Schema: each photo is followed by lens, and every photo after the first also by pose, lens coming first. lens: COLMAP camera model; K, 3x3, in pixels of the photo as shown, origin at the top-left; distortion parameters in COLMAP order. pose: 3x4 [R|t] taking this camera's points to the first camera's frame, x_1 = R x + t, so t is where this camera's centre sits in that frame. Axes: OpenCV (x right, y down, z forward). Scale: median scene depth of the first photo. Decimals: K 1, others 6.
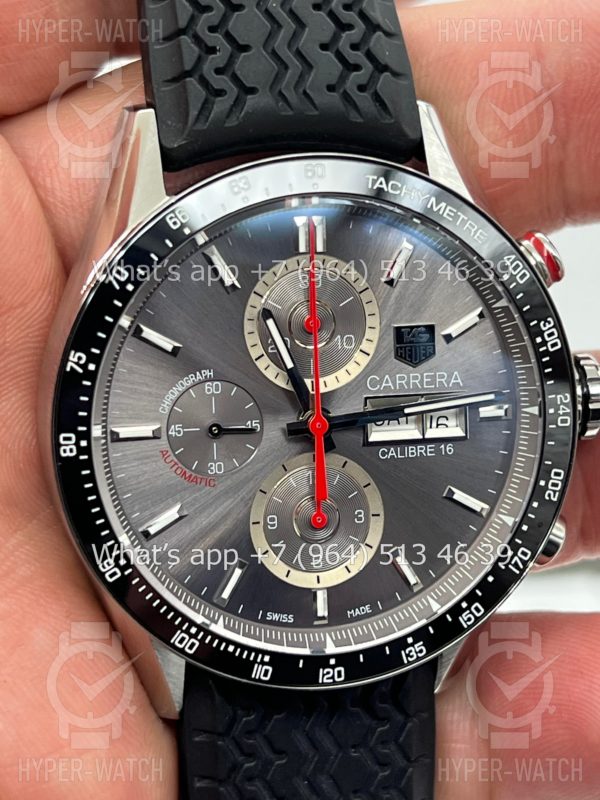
lens RADIAL K [[1853.6, 0, 294.4], [0, 1853.6, 399.4], [0, 0, 1]] dist [0.230308, 0.000000]
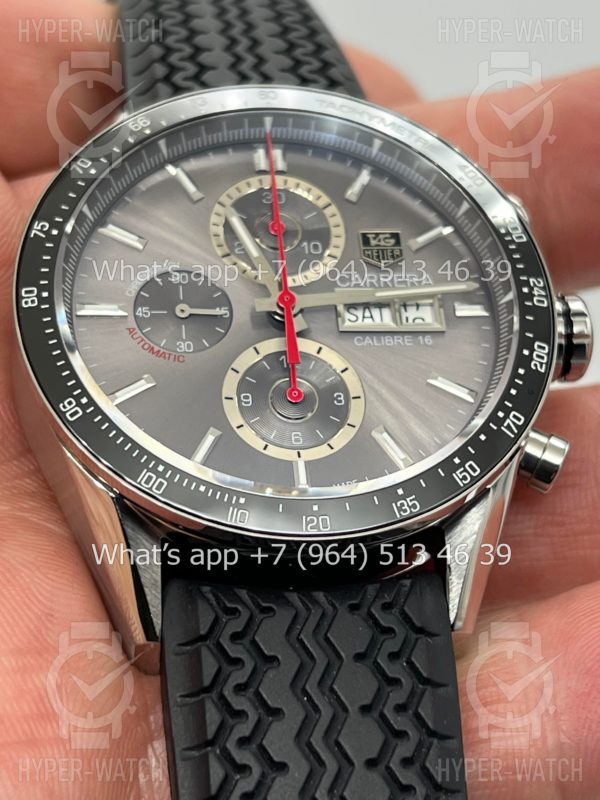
lens RADIAL K [[1853.6, 0, 304.3], [0, 1853.6, 398.4], [0, 0, 1]] dist [0.230308, 0.000000]
pose [[0.994136, -0.097963, -0.045790, 0.061725], [0.050187, 0.793059, -0.607074, 0.648647], [0.095785, 0.601216, 0.793325, 0.243857]]
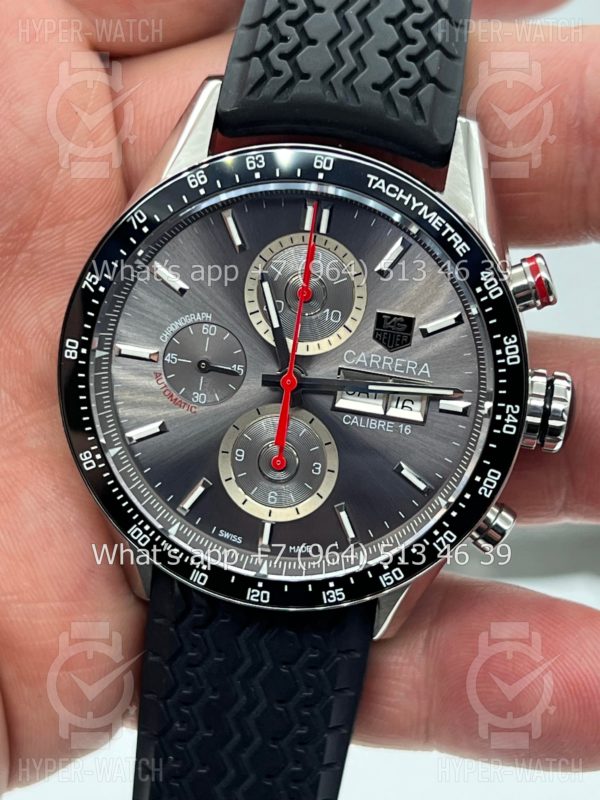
lens RADIAL K [[1853.6, 0, 297.4], [0, 1853.6, 406.0], [0, 0, 1]] dist [0.230308, 0.000000]
pose [[0.935595, 0.231005, -0.267019, 0.321984], [-0.217332, 0.972806, 0.080101, -0.063415], [0.278262, -0.016910, 0.960356, -0.094058]]
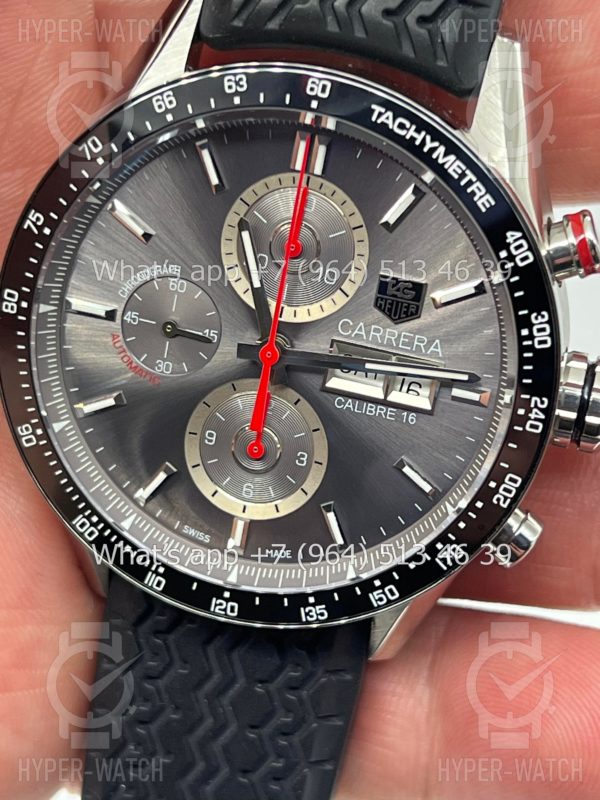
lens RADIAL K [[1853.6, 0, 303.9], [0, 1853.6, 400.8], [0, 0, 1]] dist [0.230308, 0.000000]
pose [[0.901913, 0.291784, -0.318457, 0.330403], [-0.255896, 0.954958, 0.150241, -0.107759], [0.347951, -0.054012, 0.935955, 0.124332]]
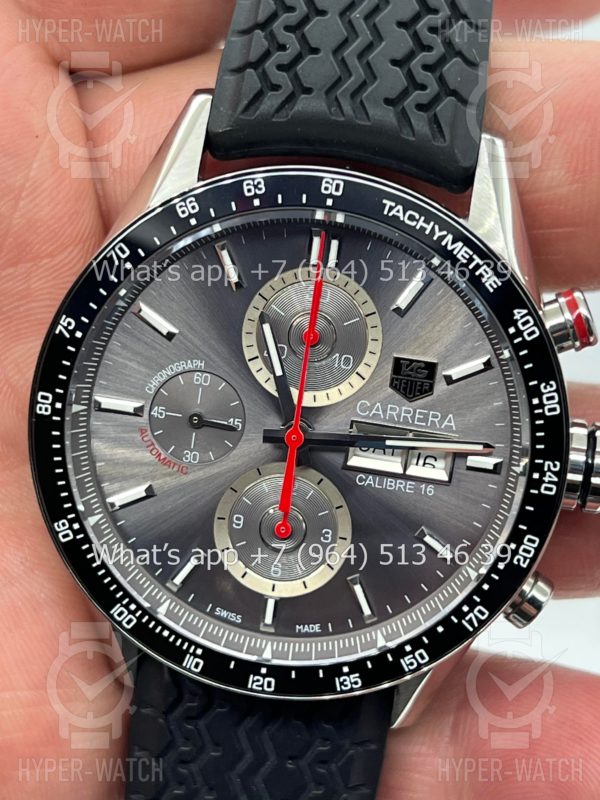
lens RADIAL K [[1853.6, 0, 293.1], [0, 1853.6, 404.3], [0, 0, 1]] dist [0.230308, 0.000000]
pose [[0.944029, 0.214405, -0.250679, 0.255065], [-0.205797, 0.976730, 0.060385, -0.062861], [0.257793, -0.005417, 0.966185, 0.036229]]
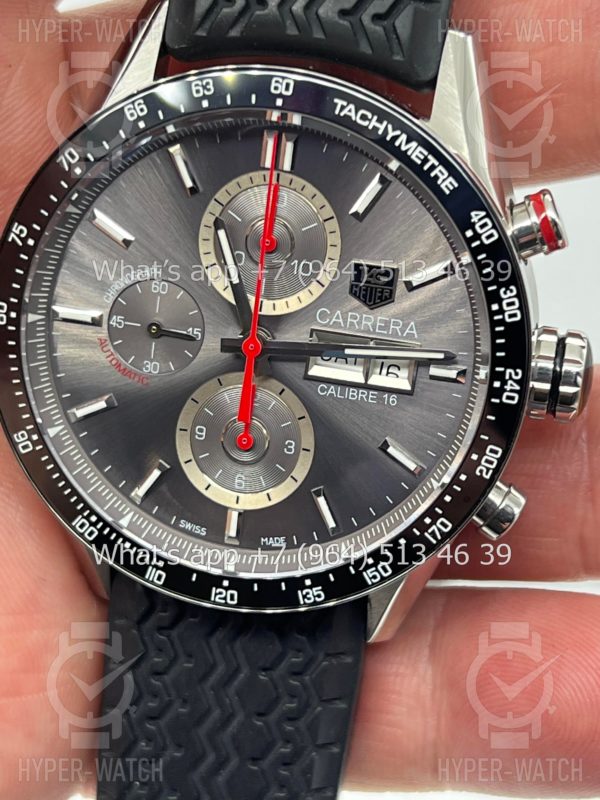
lens RADIAL K [[1853.6, 0, 305.6], [0, 1853.6, 401.1], [0, 0, 1]] dist [0.230308, 0.000000]
pose [[0.920706, 0.220447, -0.322030, 0.354825], [-0.194257, 0.974565, 0.111748, -0.071767], [0.338474, -0.040330, 0.940111, 0.090249]]
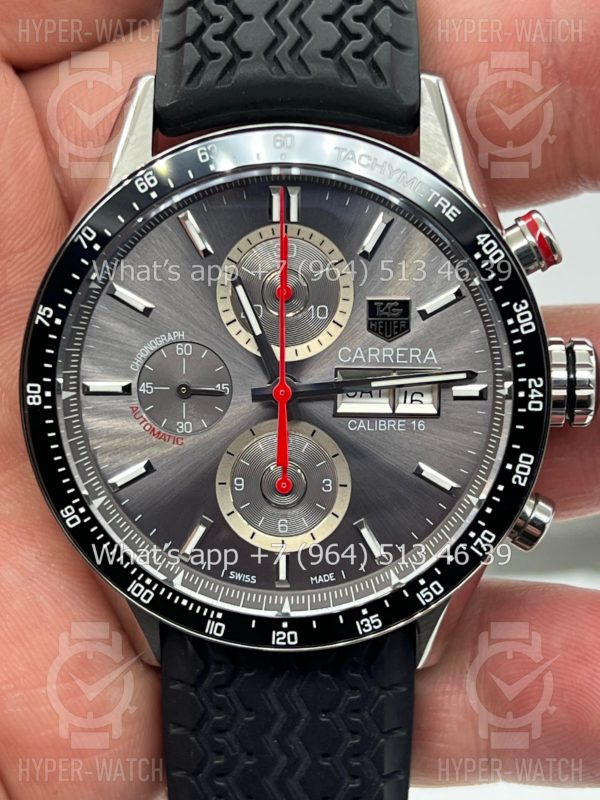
lens RADIAL K [[1853.6, 0, 294.0], [0, 1853.6, 400.1], [0, 0, 1]] dist [0.230308, 0.000000]
pose [[0.967668, 0.069453, -0.242478, 0.262488], [-0.064564, 0.997519, 0.028059, -0.010752], [0.243826, -0.011497, 0.969751, 0.016104]]
